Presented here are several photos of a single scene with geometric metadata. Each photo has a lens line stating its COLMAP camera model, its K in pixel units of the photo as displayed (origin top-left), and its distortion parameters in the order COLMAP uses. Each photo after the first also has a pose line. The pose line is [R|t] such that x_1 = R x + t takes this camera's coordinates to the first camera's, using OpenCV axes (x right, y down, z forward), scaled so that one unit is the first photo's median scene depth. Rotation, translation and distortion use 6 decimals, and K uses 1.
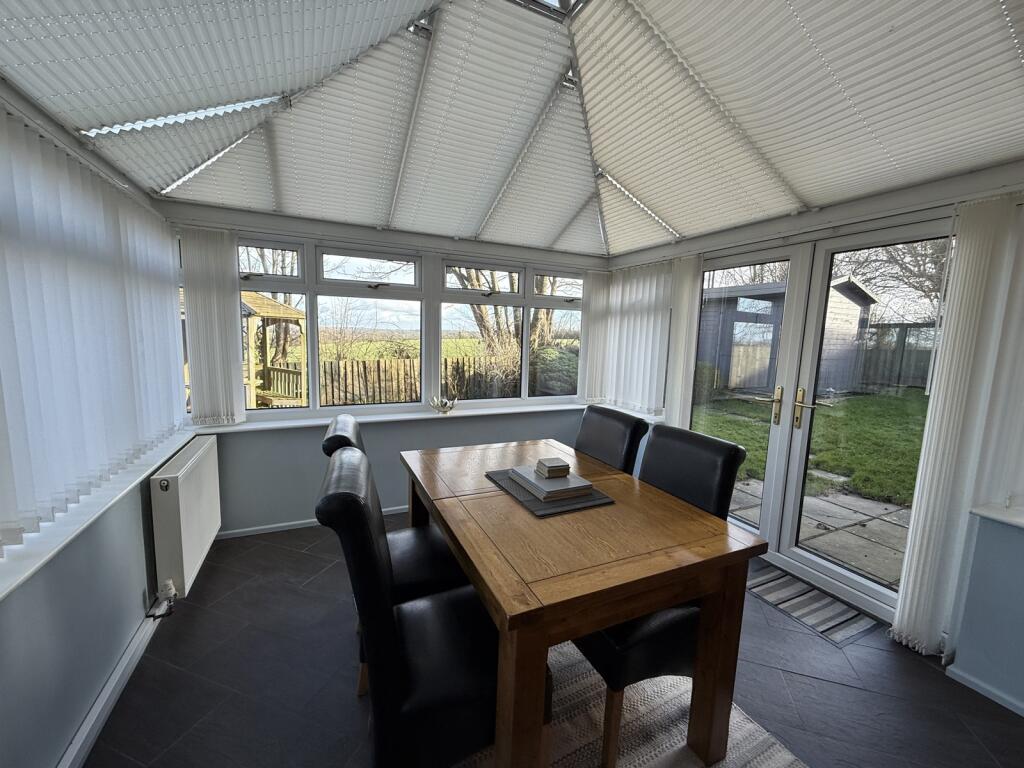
lens RADIAL K [[405.8, 0, 510.3], [0, 405.8, 383.5], [0, 0, 1]] dist [-0.000343, 0.000136]
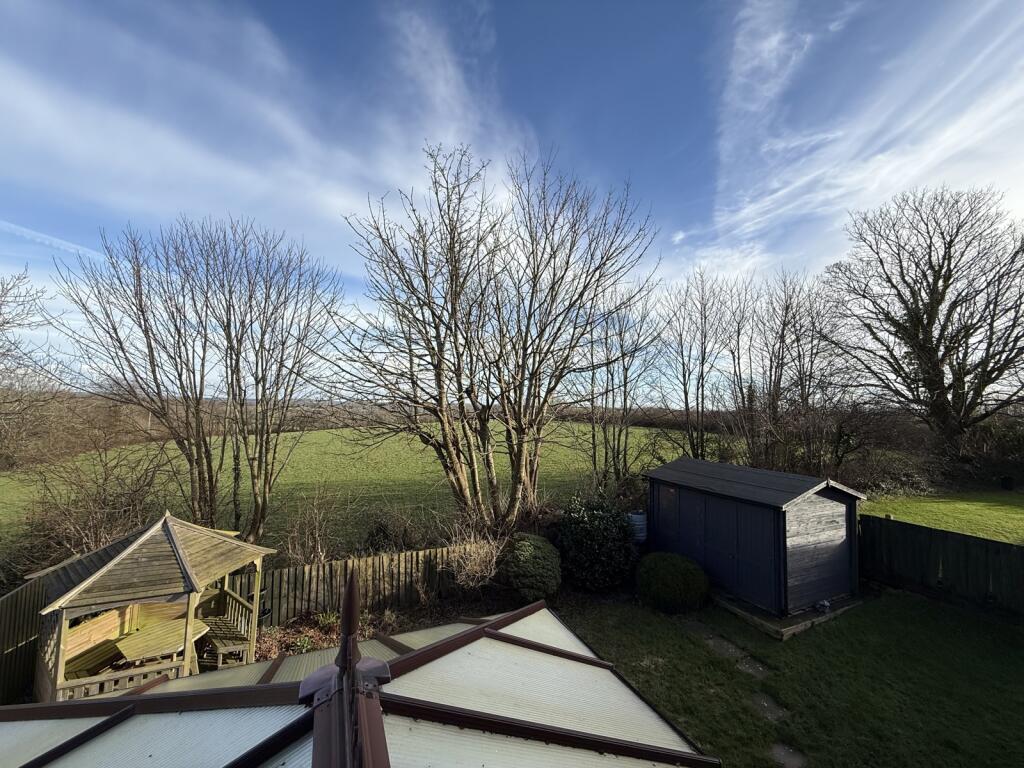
lens RADIAL K [[405.8, 0, 510.3], [0, 405.8, 383.5], [0, 0, 1]] dist [-0.000343, 0.000136]
pose [[0.999566, -0.014661, -0.025569, 0.099000], [0.010056, 0.985098, -0.171702, -0.309931], [0.027705, 0.171371, 0.984817, -0.012550]]
